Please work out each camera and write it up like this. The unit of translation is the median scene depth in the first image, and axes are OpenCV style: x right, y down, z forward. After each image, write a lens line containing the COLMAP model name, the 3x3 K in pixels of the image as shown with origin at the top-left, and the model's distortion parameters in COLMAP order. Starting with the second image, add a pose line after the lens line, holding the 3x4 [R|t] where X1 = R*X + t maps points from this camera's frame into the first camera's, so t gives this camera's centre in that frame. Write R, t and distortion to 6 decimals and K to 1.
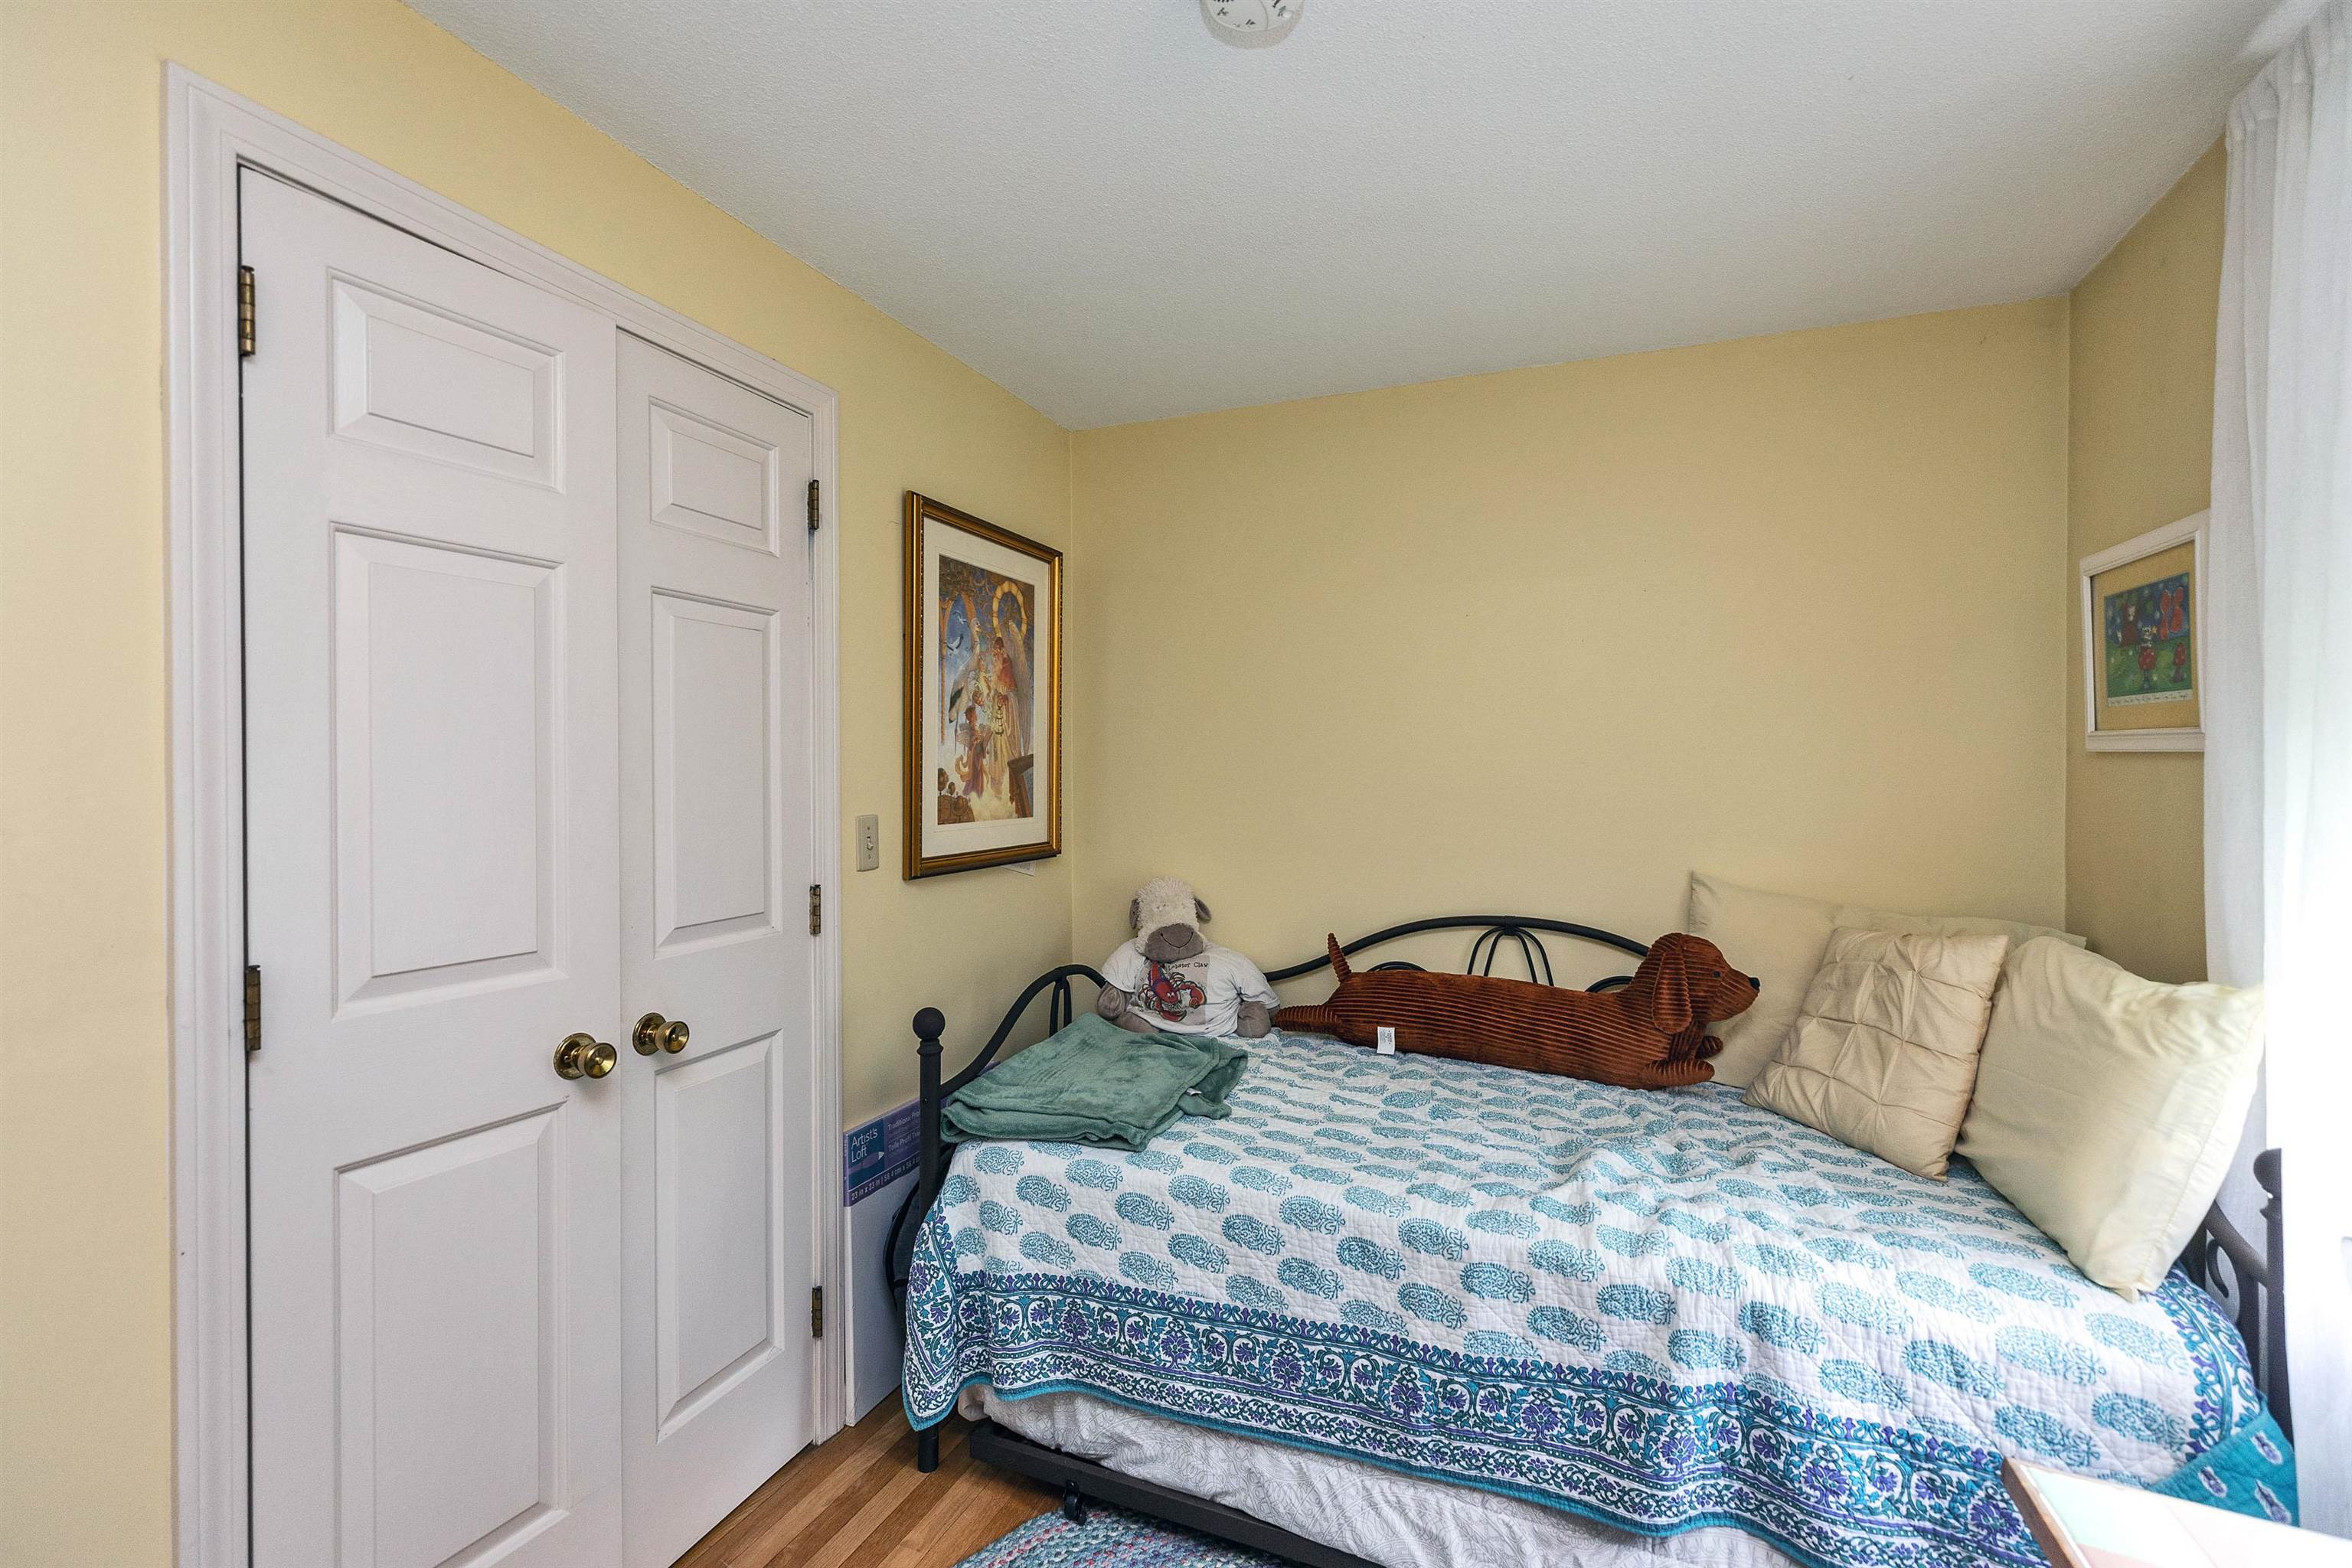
lens RADIAL K [[1048.5, 0, 1165.4], [0, 1048.5, 782.1], [0, 0, 1]] dist [0.001443, -0.000015]
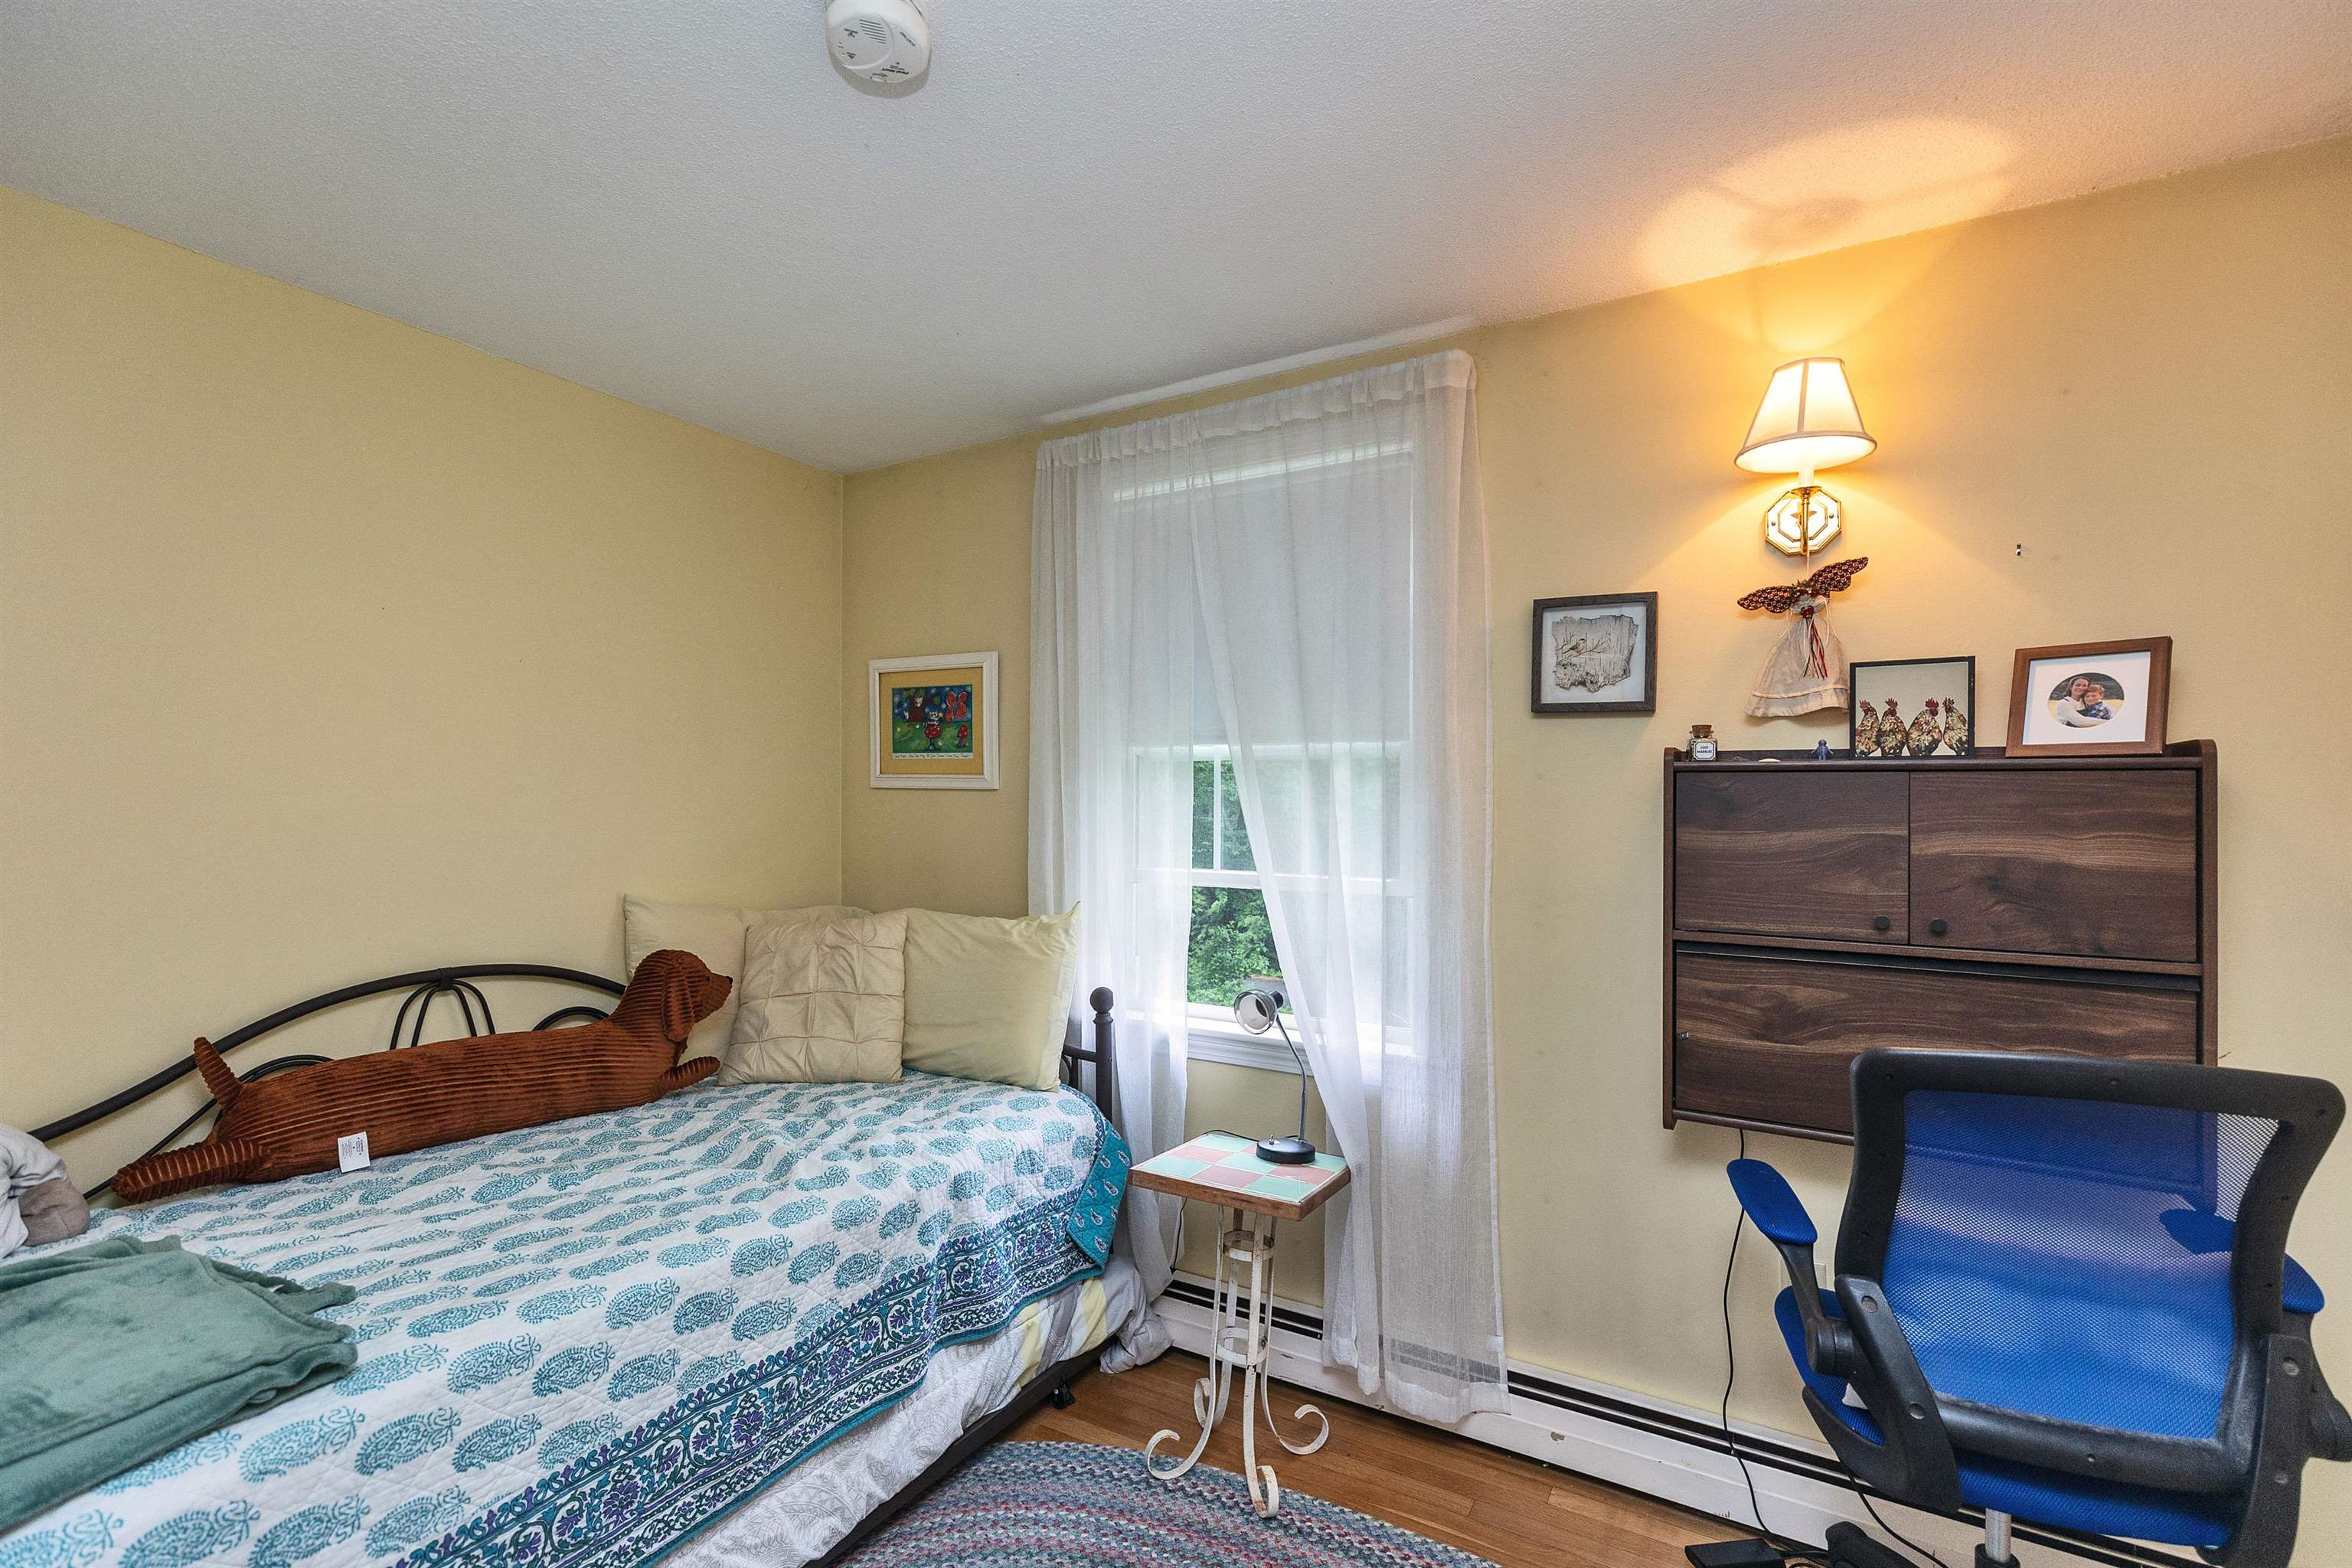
lens RADIAL K [[1045.5, 0, 1174.3], [0, 1045.5, 794.0], [0, 0, 1]] dist [-0.000994, -0.000203]
pose [[0.141909, 0.006201, 0.989860, -0.625489], [0.012572, 0.999888, -0.008066, -0.002134], [-0.989800, 0.013589, 0.141815, 0.398946]]
